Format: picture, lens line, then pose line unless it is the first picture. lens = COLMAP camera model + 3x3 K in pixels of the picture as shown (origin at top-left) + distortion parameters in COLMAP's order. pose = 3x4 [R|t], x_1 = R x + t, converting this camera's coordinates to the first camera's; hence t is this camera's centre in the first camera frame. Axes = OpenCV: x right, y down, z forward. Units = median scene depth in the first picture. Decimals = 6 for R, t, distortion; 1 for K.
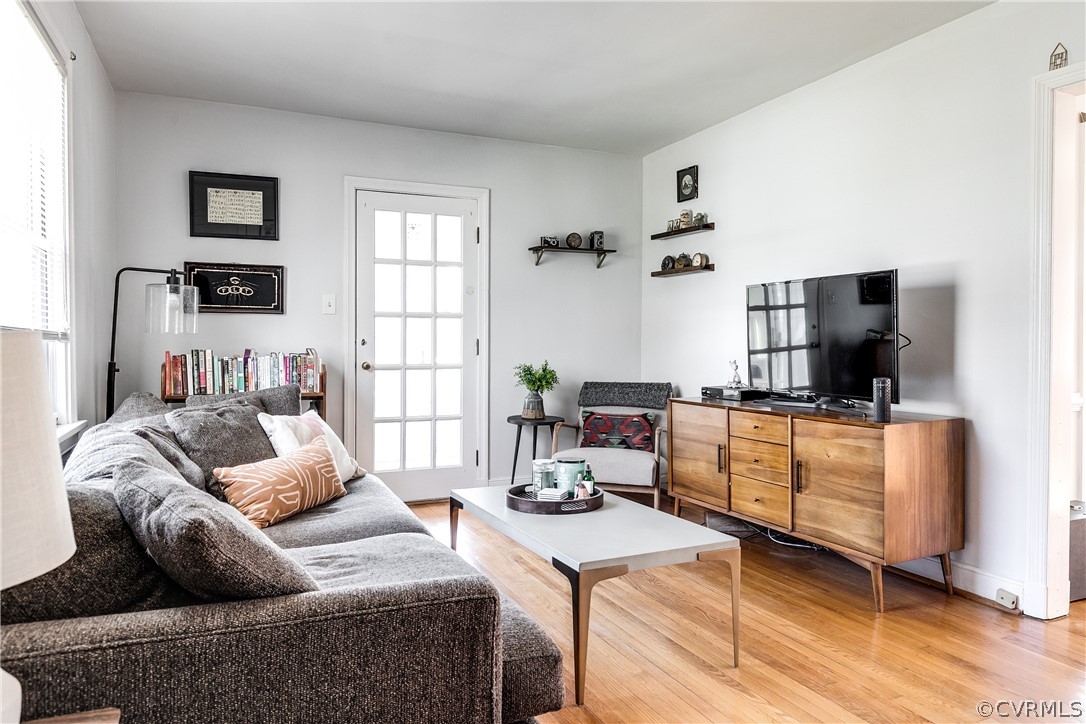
lens RADIAL K [[760.0, 0, 543.1], [0, 760.0, 353.2], [0, 0, 1]] dist [-0.007678, 0.007687]
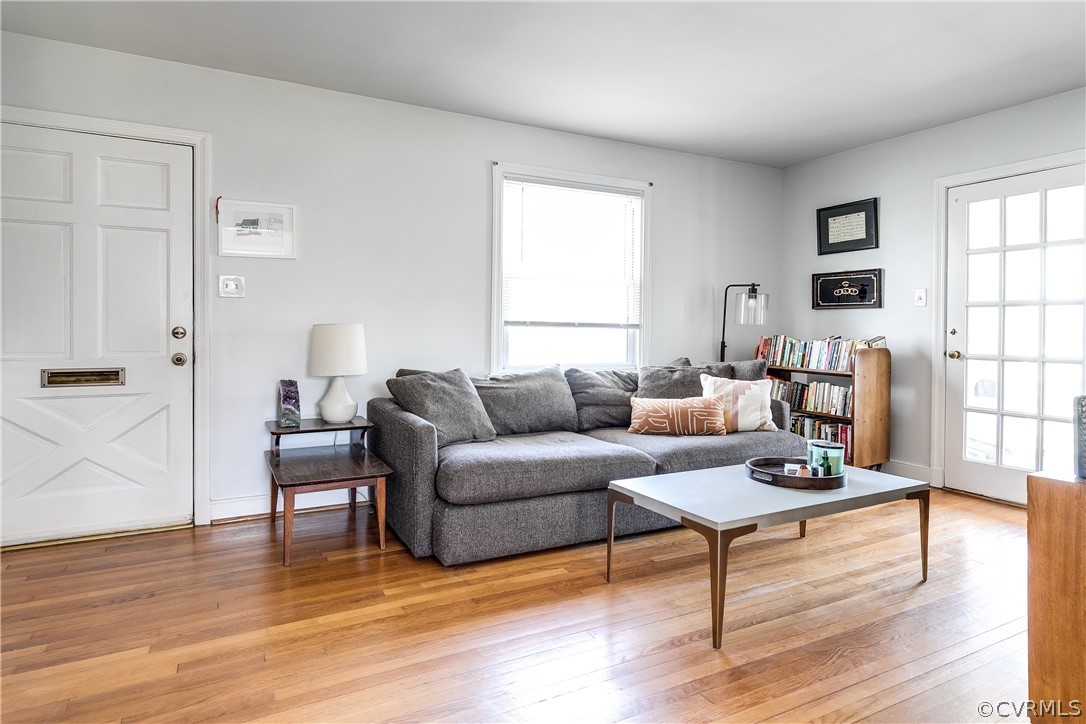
lens RADIAL K [[603.9, 0, 542.7], [0, 603.9, 326.7], [0, 0, 1]] dist [0.018641, -0.000095]
pose [[0.066896, -0.002975, -0.997756, 0.599606], [-0.024942, 0.999678, -0.004653, -0.003618], [0.997448, 0.025198, 0.066800, 0.402765]]
